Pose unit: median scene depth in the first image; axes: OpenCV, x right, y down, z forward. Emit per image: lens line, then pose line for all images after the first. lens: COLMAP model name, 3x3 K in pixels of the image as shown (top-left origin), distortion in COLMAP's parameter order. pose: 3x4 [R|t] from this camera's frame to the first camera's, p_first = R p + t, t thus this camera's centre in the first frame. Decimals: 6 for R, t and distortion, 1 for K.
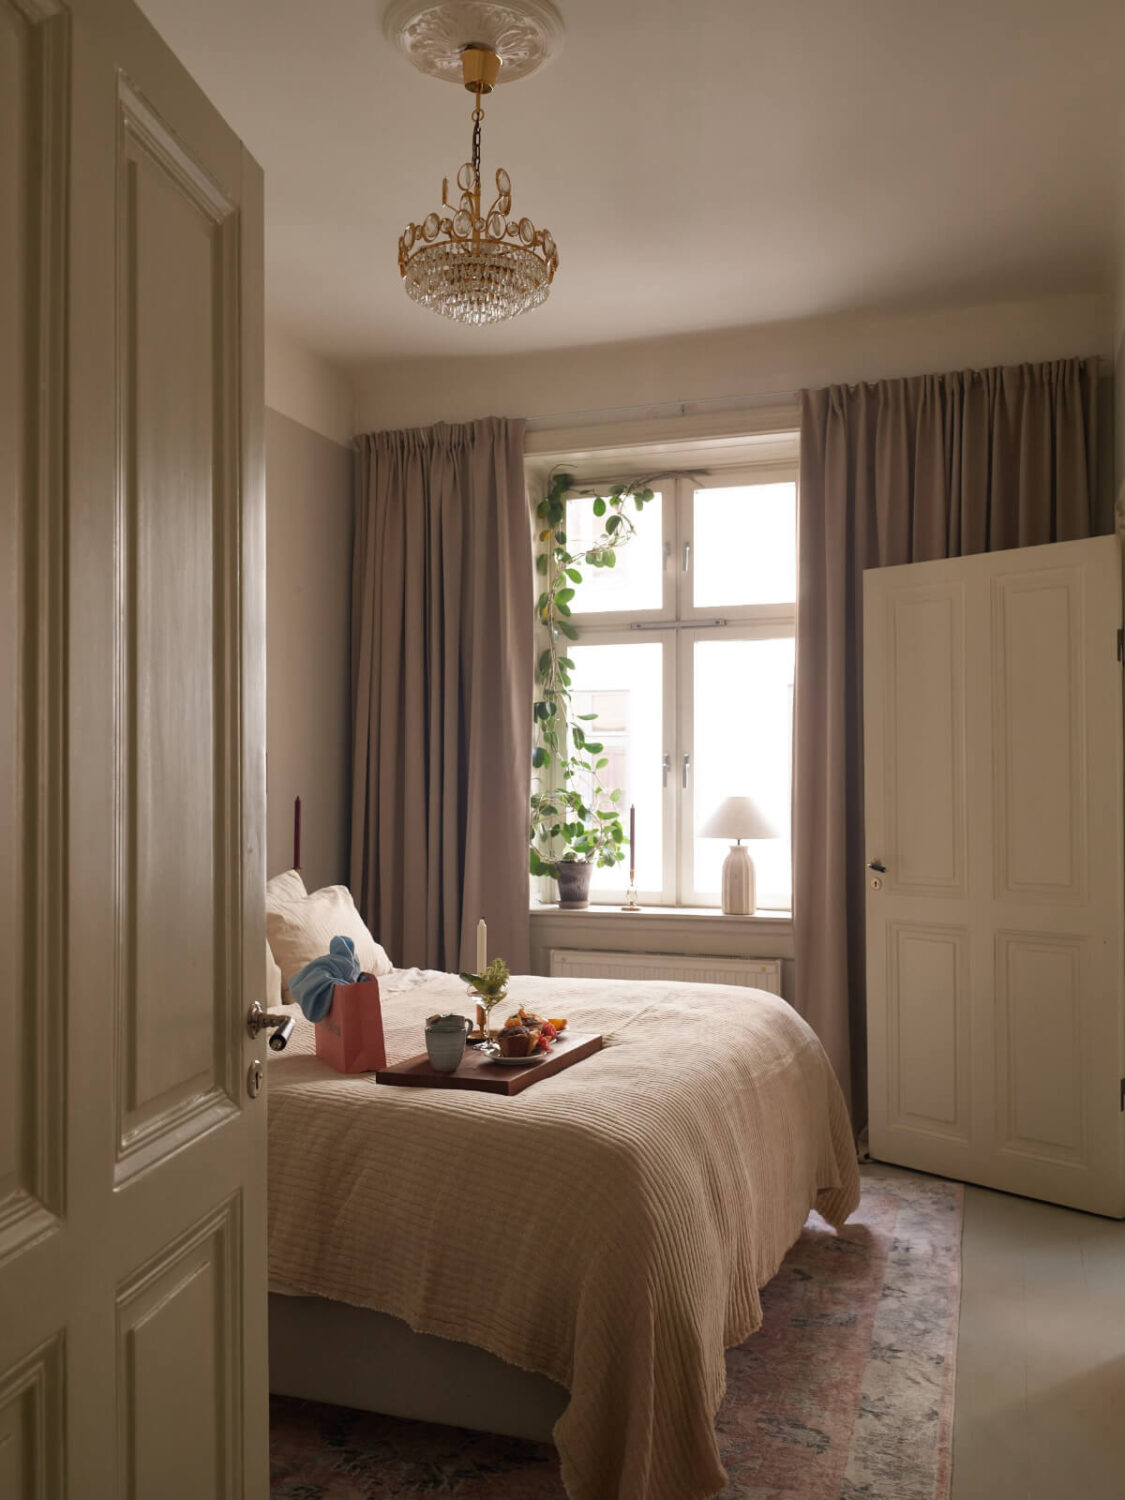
lens RADIAL K [[1301.6, 0, 561.0], [0, 1301.6, 753.4], [0, 0, 1]] dist [0.015316, -0.042123]
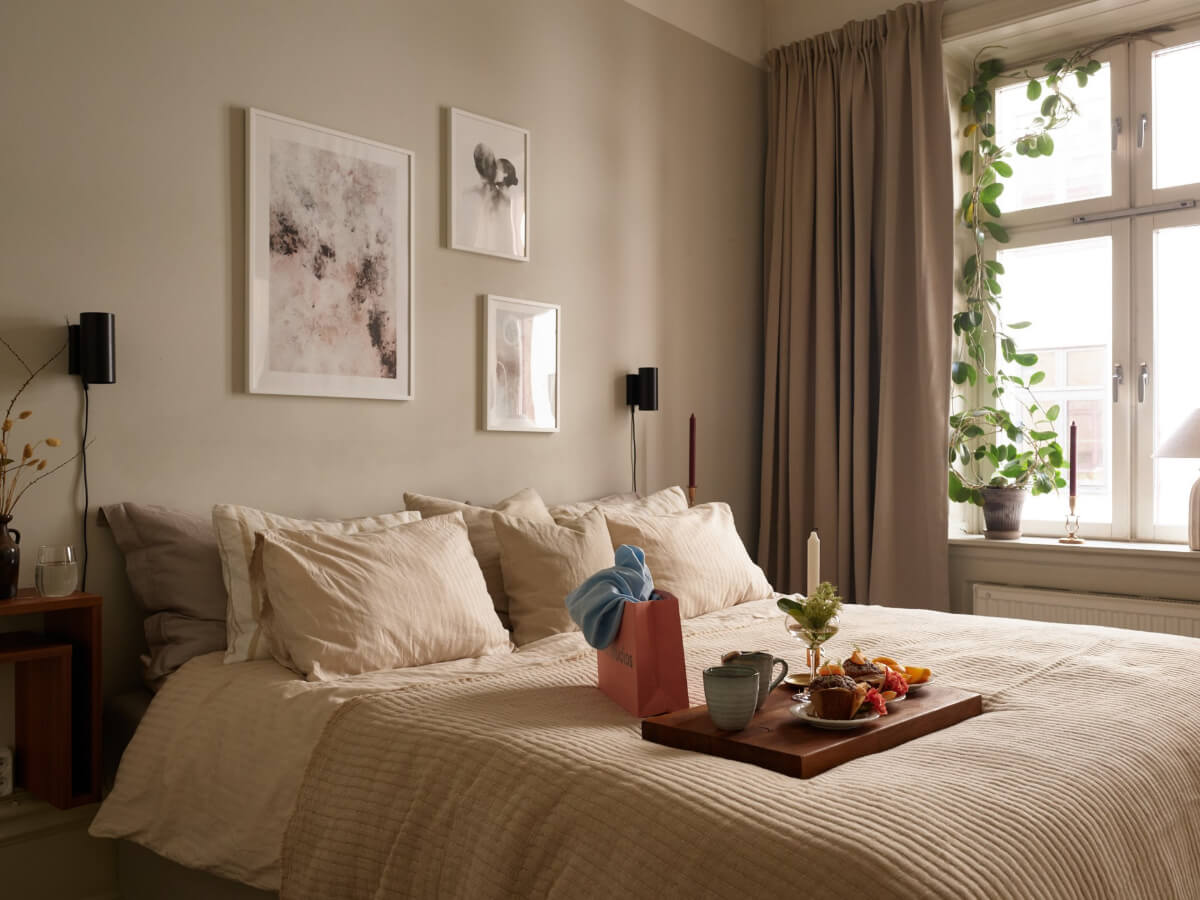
lens RADIAL K [[1041.2, 0, 602.0], [0, 1041.2, 448.7], [0, 0, 1]] dist [0.015316, -0.042123]
pose [[0.917935, -0.003077, -0.396719, 0.041665], [0.011795, 0.999740, 0.019537, 0.039305], [0.396556, -0.022613, 0.917732, 0.232487]]
